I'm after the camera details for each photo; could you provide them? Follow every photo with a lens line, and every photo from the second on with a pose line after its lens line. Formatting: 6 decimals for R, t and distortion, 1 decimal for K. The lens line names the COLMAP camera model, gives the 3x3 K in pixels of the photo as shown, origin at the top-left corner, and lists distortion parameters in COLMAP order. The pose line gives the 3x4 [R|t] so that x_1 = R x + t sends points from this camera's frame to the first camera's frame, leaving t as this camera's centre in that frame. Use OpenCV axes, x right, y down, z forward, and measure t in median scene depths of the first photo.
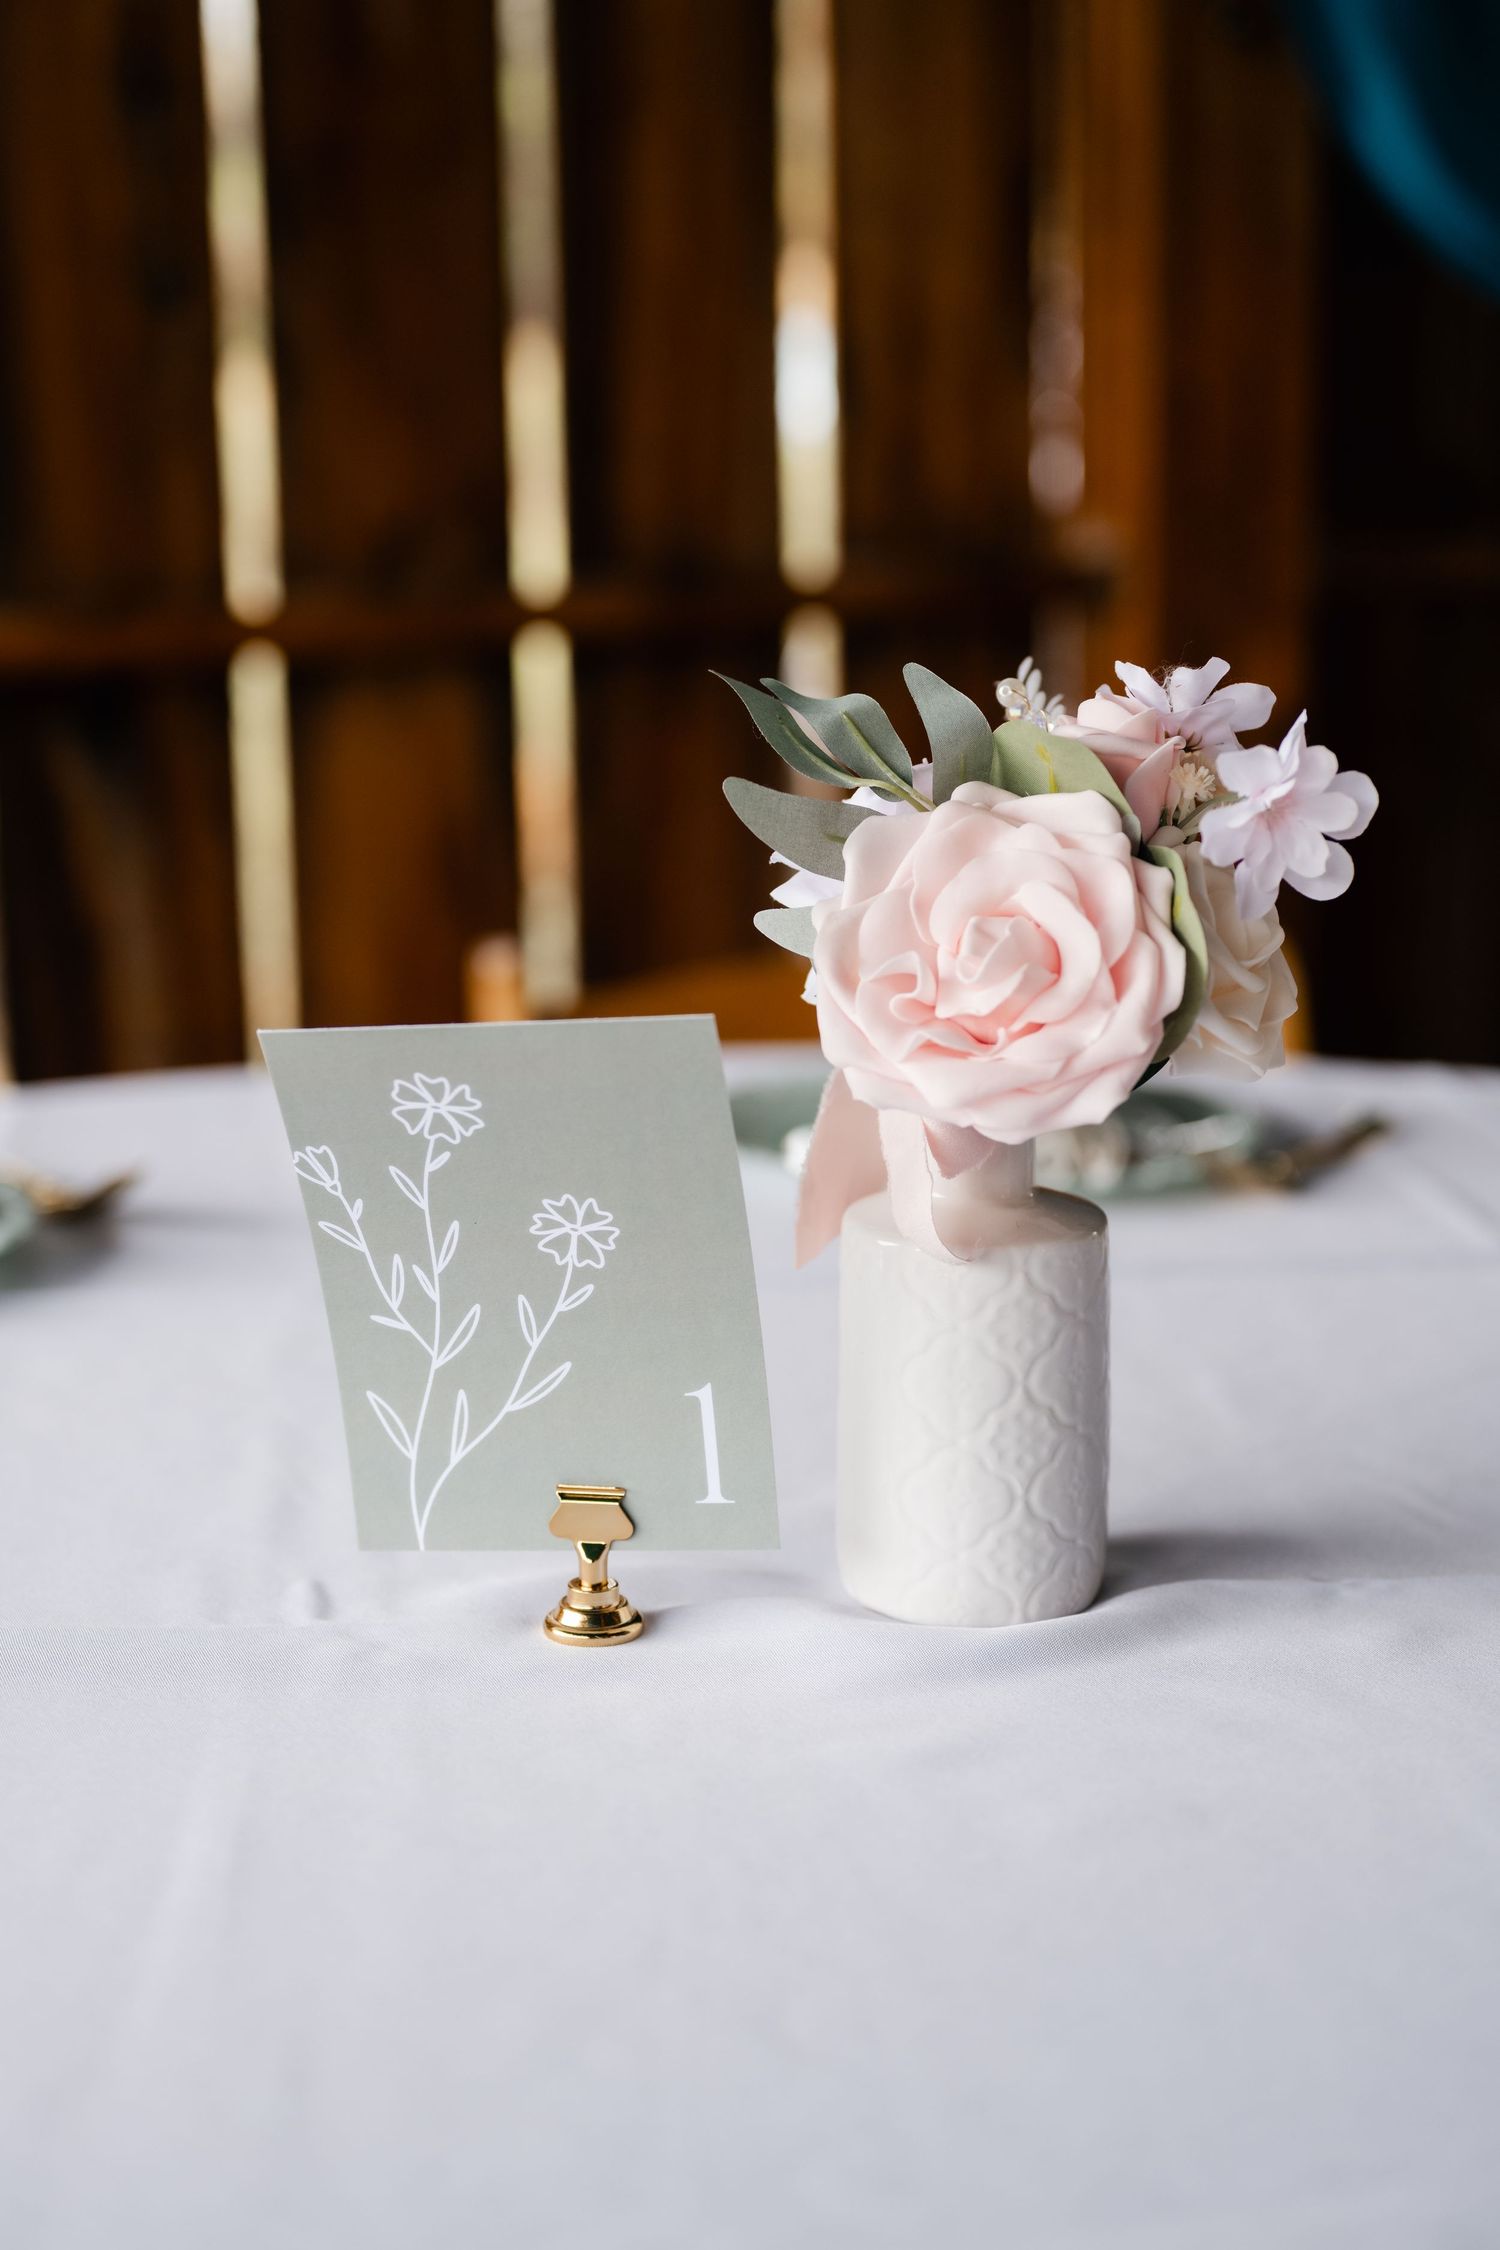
lens RADIAL K [[3514.2, 0, 670.5], [0, 3514.2, 1085.3], [0, 0, 1]] dist [0.015230, -0.018955]
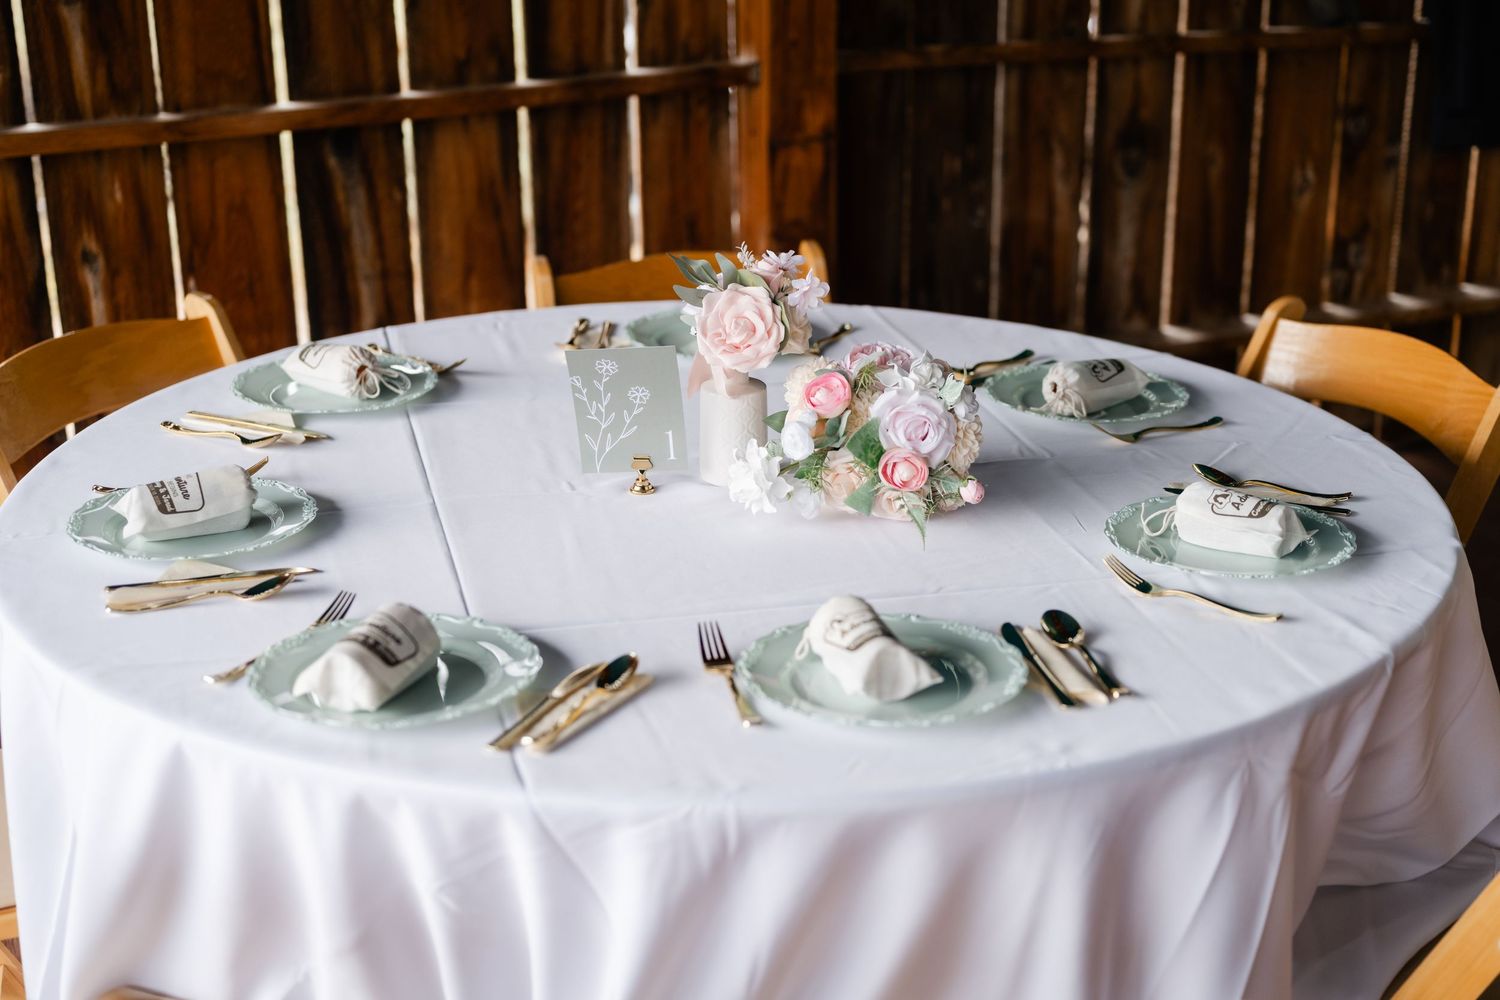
lens RADIAL K [[2116.9, 0, 767.5], [0, 2116.9, 503.8], [0, 0, 1]] dist [-0.008378, -0.026716]
pose [[0.990621, -0.034568, 0.132194, -0.208934], [0.014542, 0.988646, 0.149555, -0.199823], [-0.135863, -0.146230, 0.979877, -1.460517]]
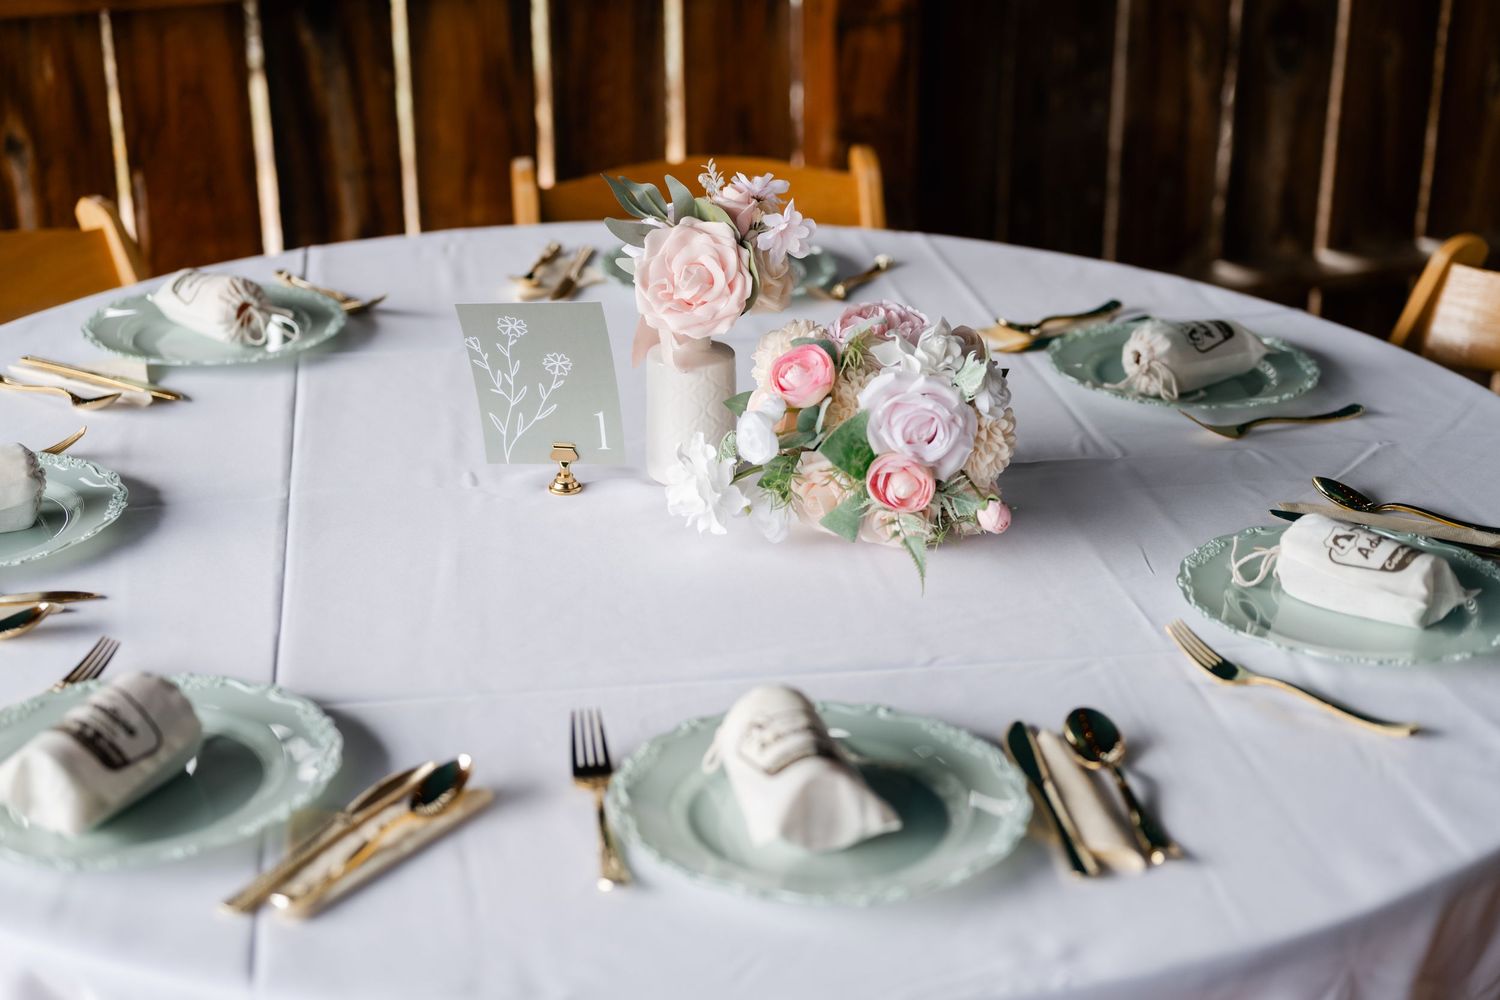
lens RADIAL K [[2225.8, 0, 725.6], [0, 2225.8, 477.3], [0, 0, 1]] dist [-0.003535, -0.031084]
pose [[0.998896, -0.005882, 0.046601, 0.028090], [-0.002811, 0.982860, 0.184332, -0.218492], [-0.046886, -0.184259, 0.981759, -0.927615]]
